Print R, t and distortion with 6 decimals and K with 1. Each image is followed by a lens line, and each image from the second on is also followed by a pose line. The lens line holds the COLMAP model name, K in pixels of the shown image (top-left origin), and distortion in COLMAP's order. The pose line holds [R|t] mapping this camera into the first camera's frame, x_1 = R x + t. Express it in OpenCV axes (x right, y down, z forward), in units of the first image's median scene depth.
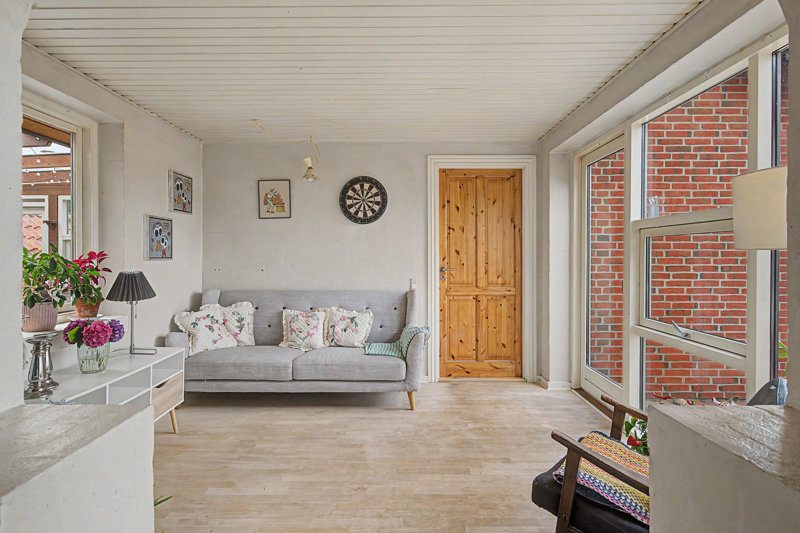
lens RADIAL K [[434.1, 0, 399.2], [0, 434.1, 263.2], [0, 0, 1]] dist [0.002366, 0.000790]
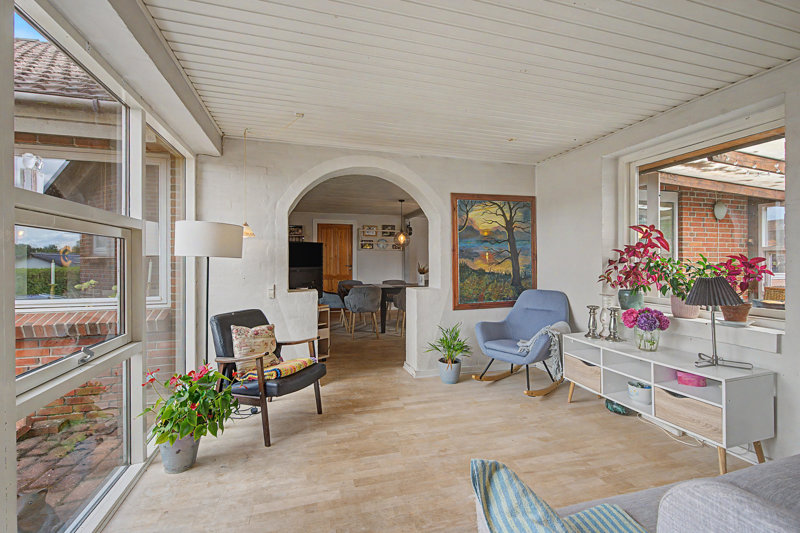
lens RADIAL K [[356.1, 0, 400.2], [0, 356.1, 262.1], [0, 0, 1]] dist [-0.000515, -0.000039]
pose [[-0.958344, -0.010582, -0.285420, 0.304319], [-0.016940, 0.999660, 0.019816, -0.025892], [0.285113, 0.023826, -0.958198, 1.819321]]
